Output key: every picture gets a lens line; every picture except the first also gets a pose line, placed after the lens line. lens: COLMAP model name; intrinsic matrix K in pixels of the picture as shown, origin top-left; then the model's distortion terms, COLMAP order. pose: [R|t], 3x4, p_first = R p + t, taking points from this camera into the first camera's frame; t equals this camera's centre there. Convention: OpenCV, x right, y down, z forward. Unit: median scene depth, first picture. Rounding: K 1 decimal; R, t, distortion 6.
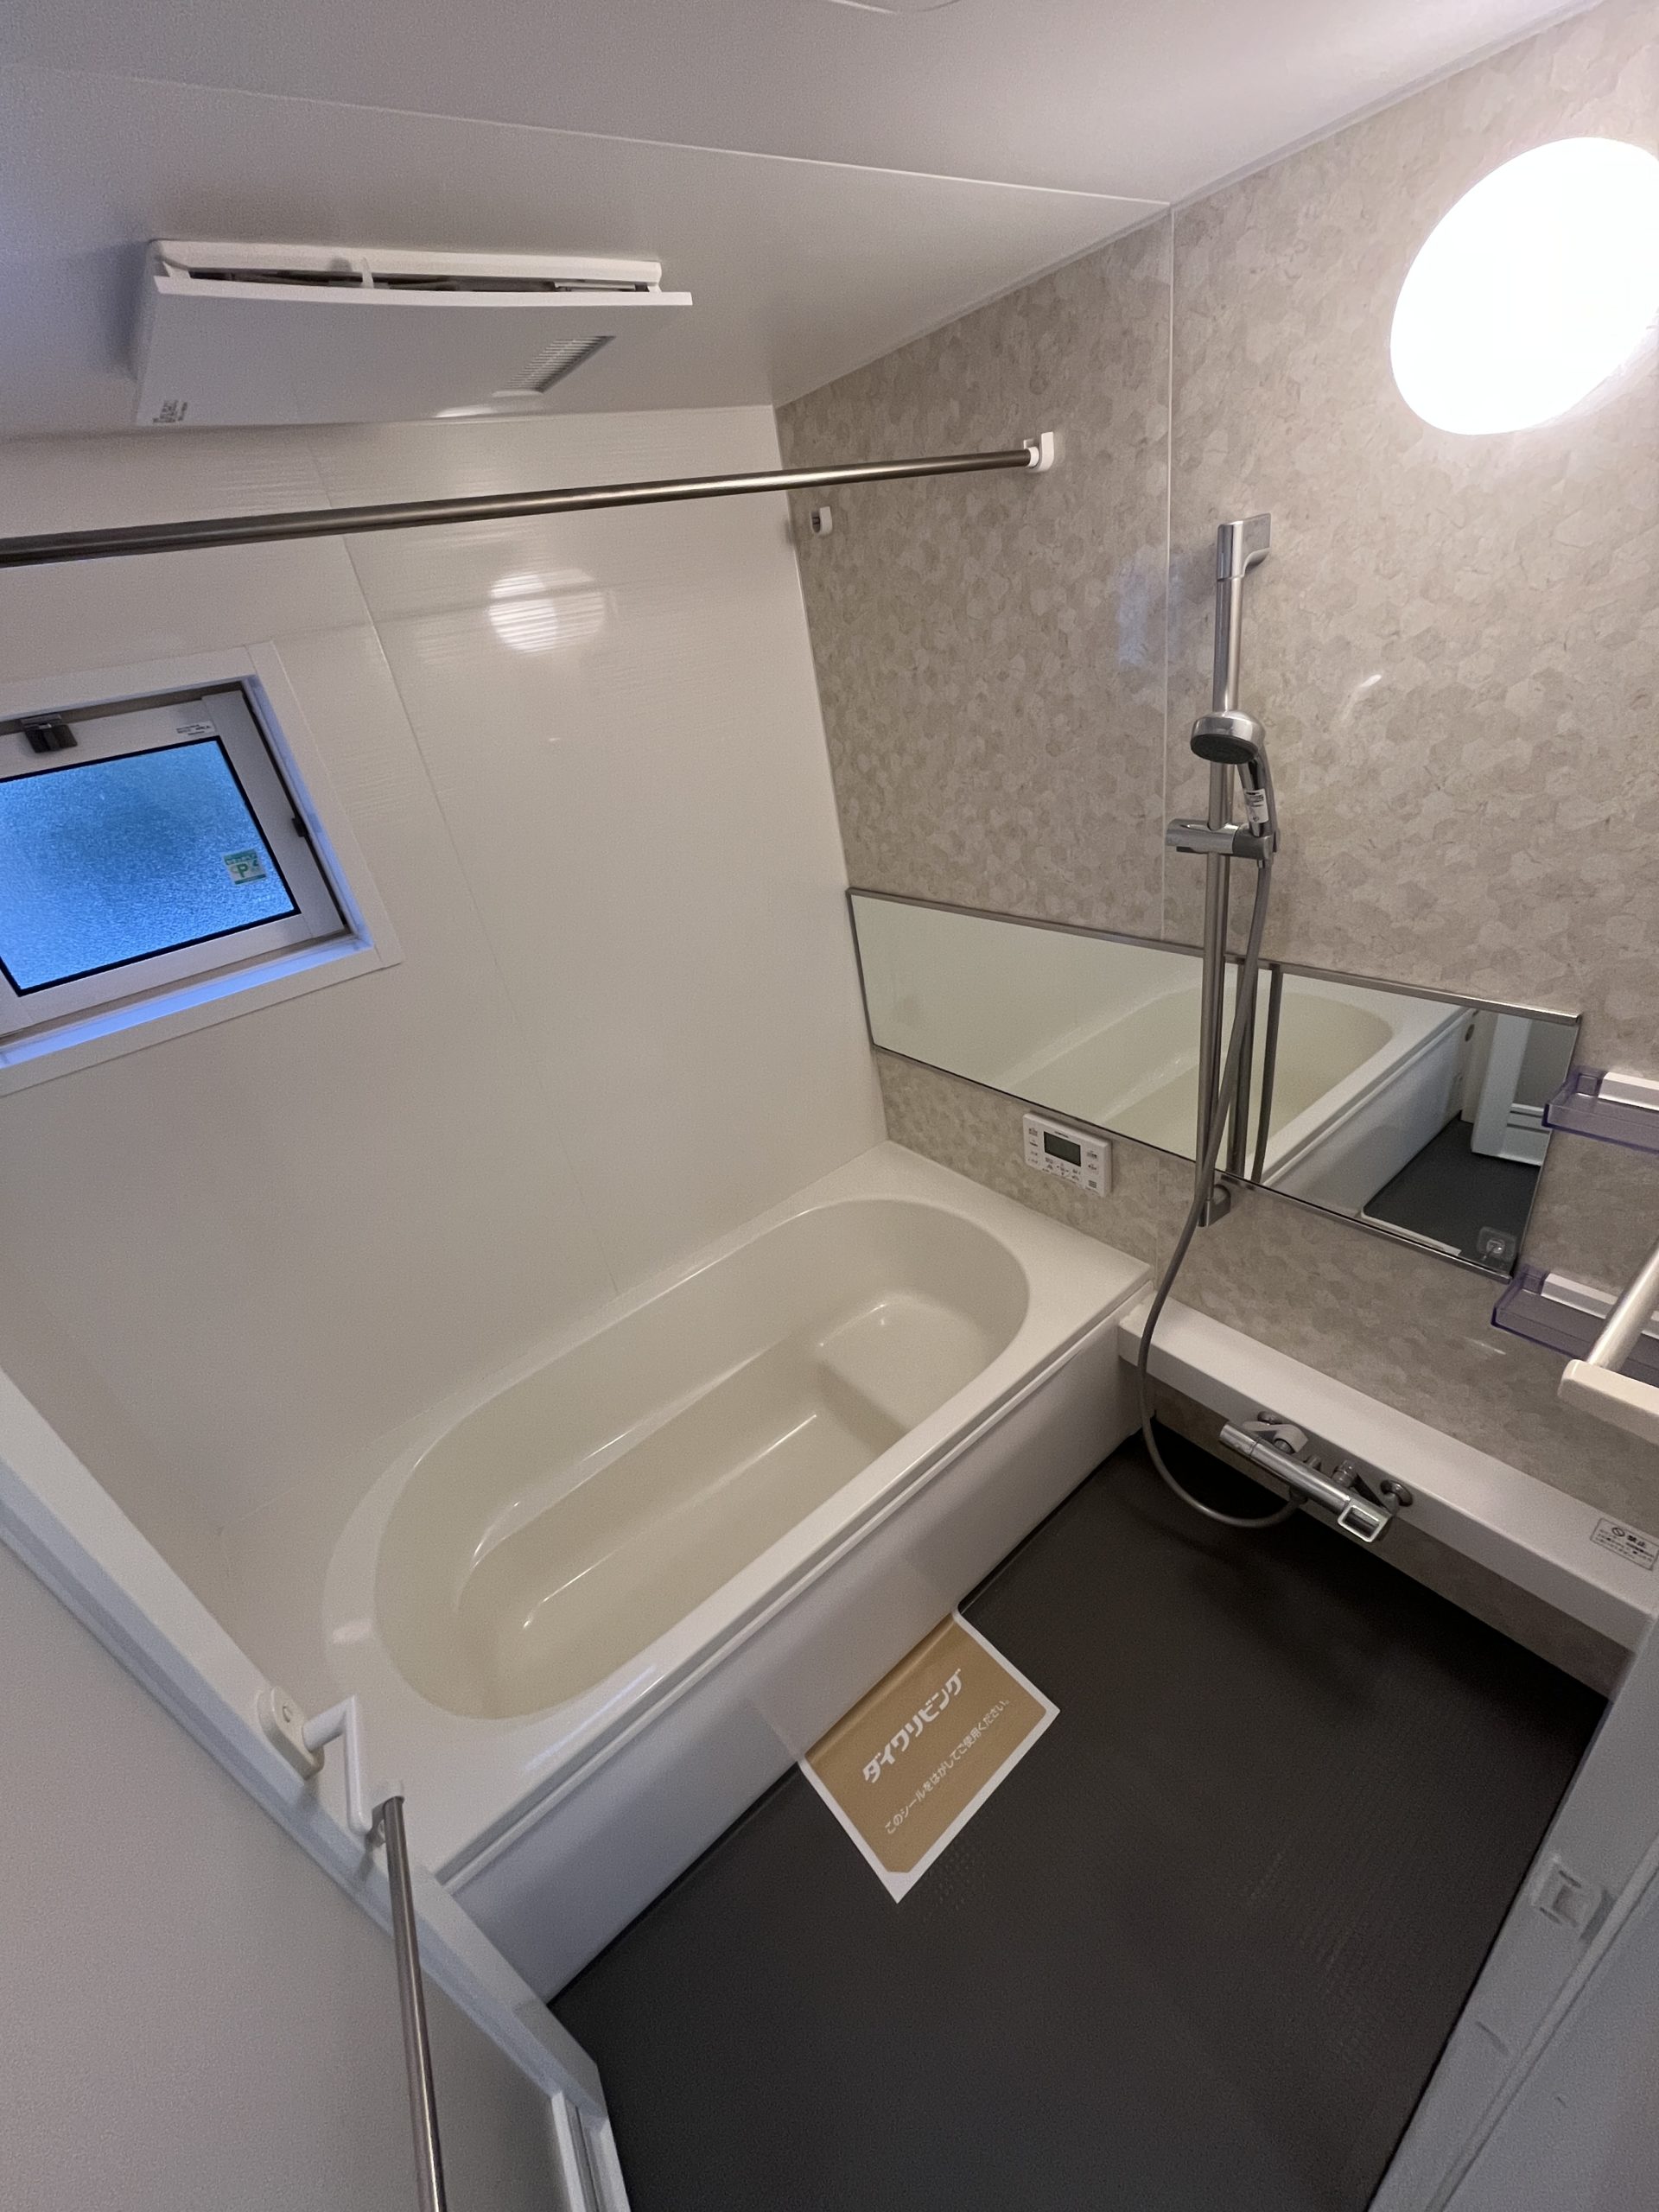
lens RADIAL K [[891.0, 0, 829.5], [0, 891.0, 1106.0], [0, 0, 1]] dist [-0.000277, -0.000196]
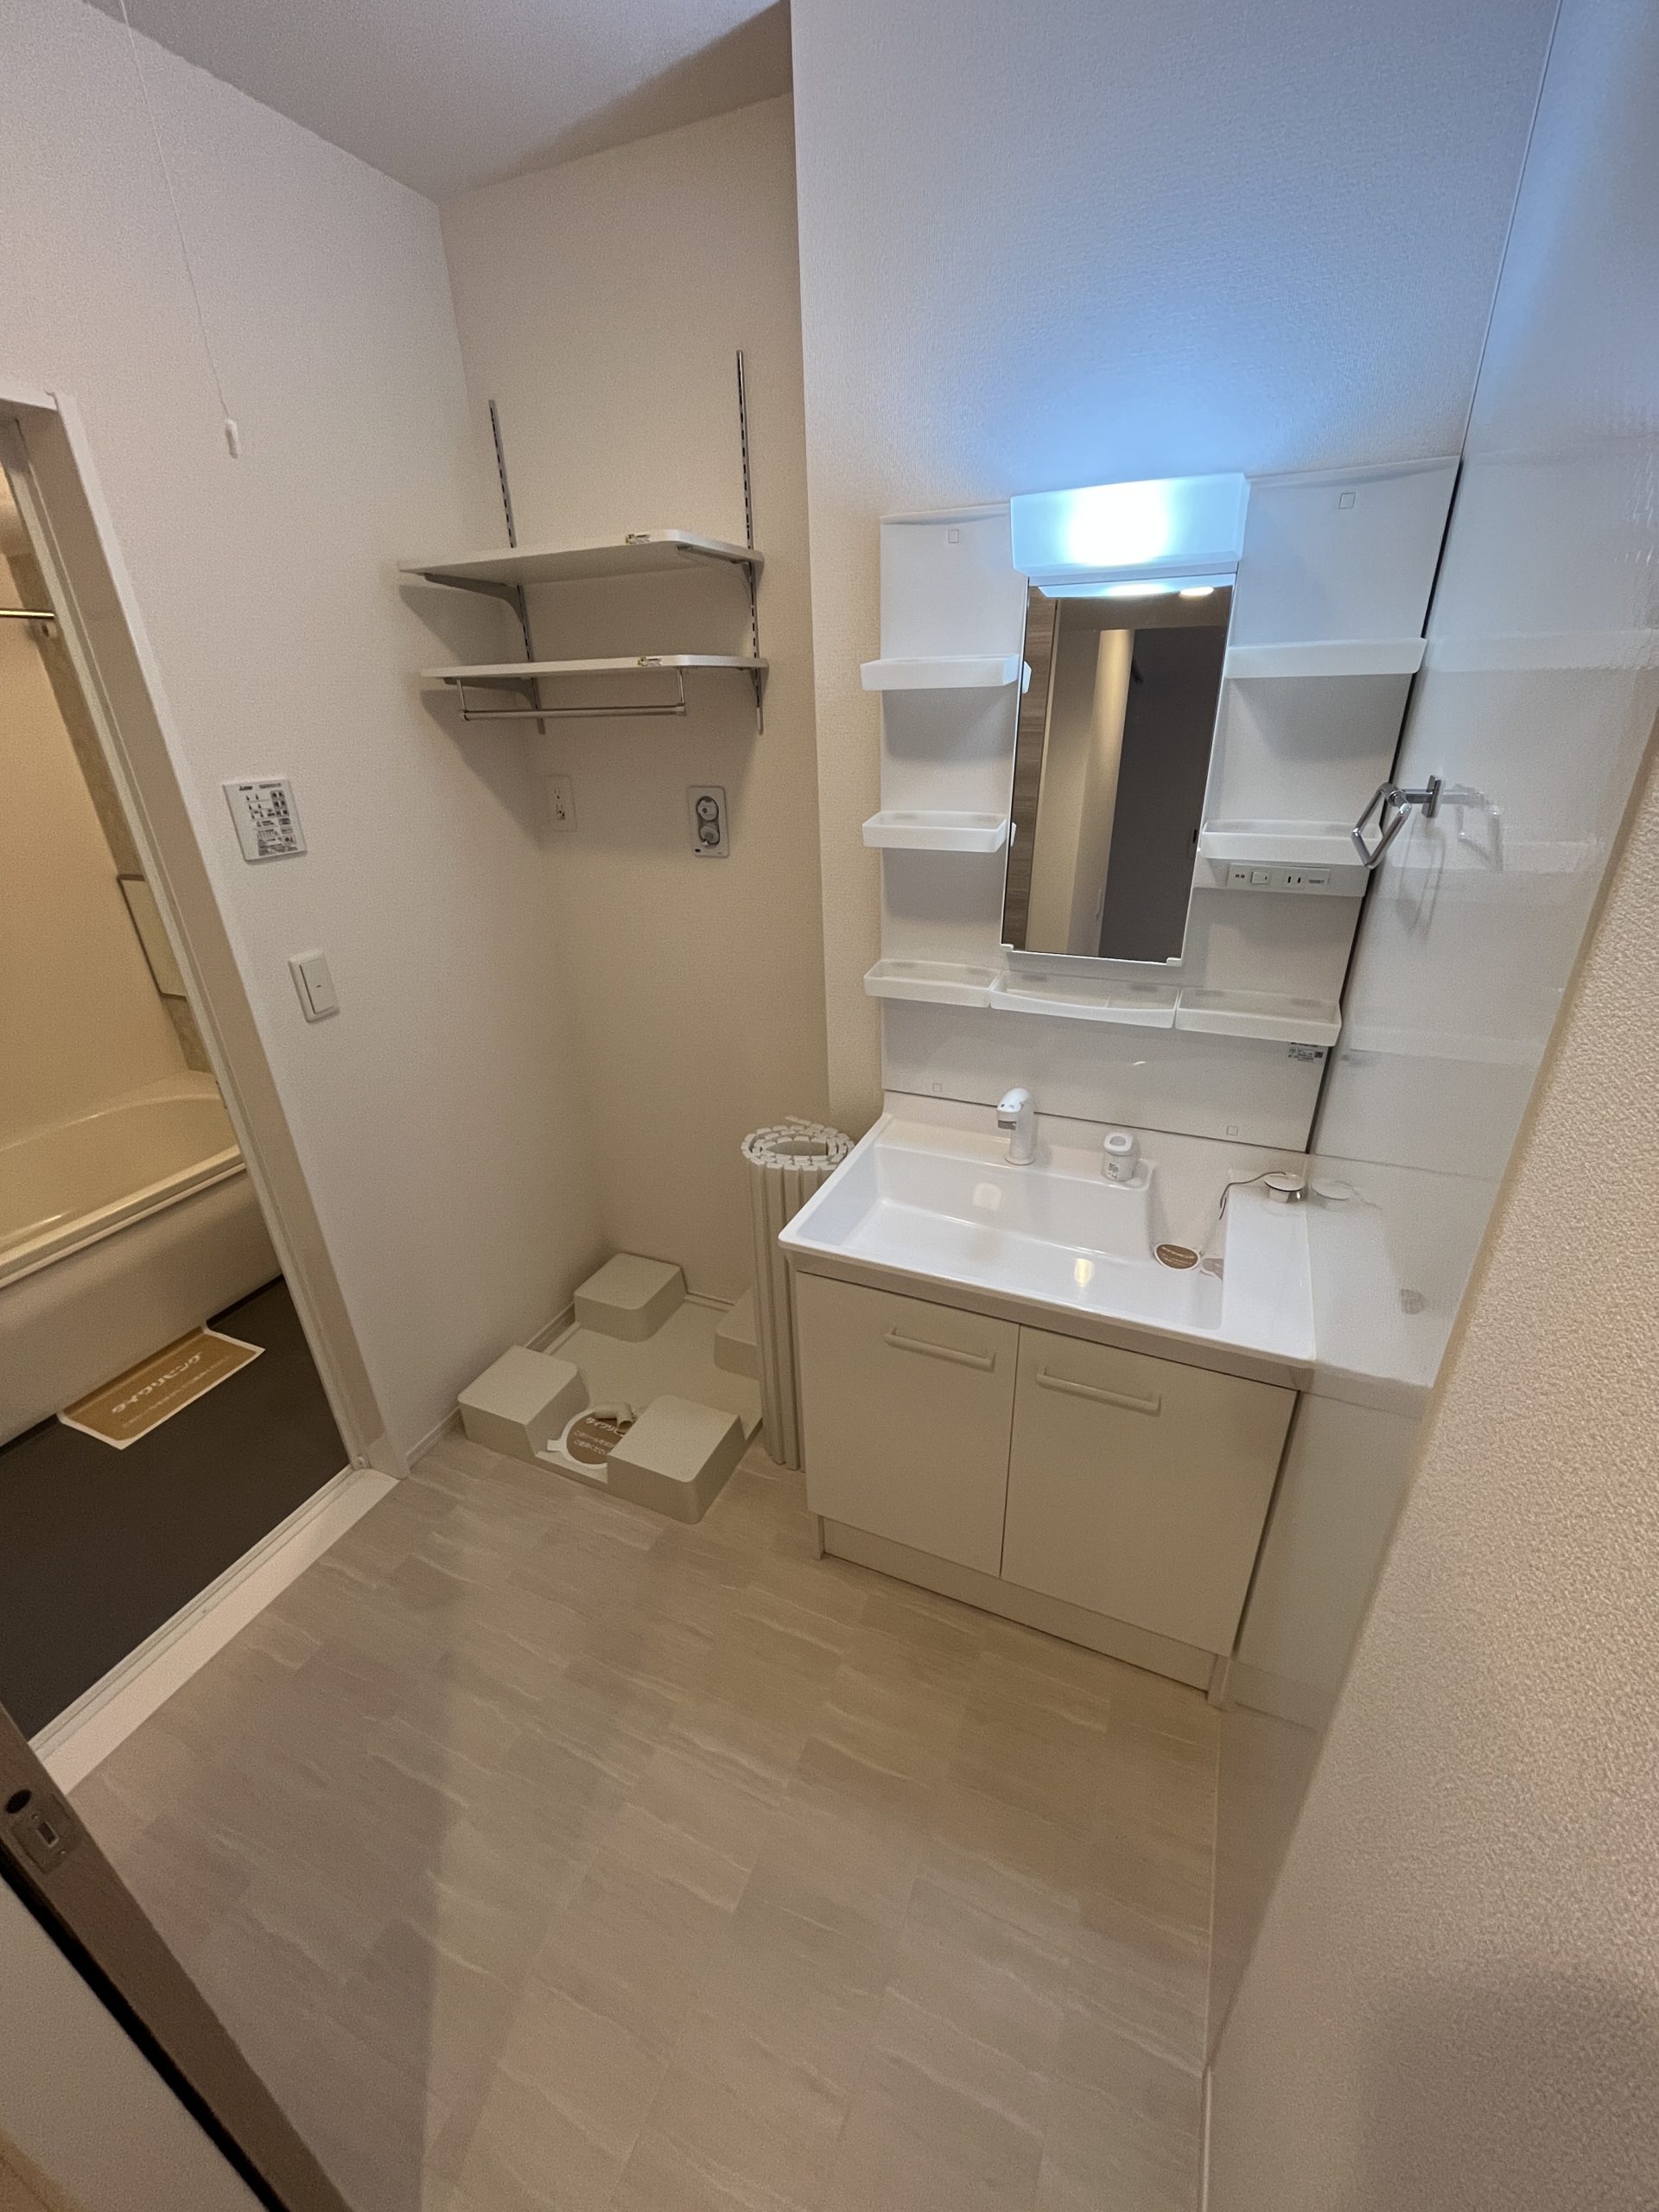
lens RADIAL K [[891.0, 0, 829.5], [0, 891.0, 1106.0], [0, 0, 1]] dist [-0.000277, -0.000196]
pose [[0.877460, -0.069006, 0.474659, 0.374112], [0.125553, 0.988137, -0.088444, 0.457857], [-0.462925, 0.137201, 0.875715, -0.849837]]
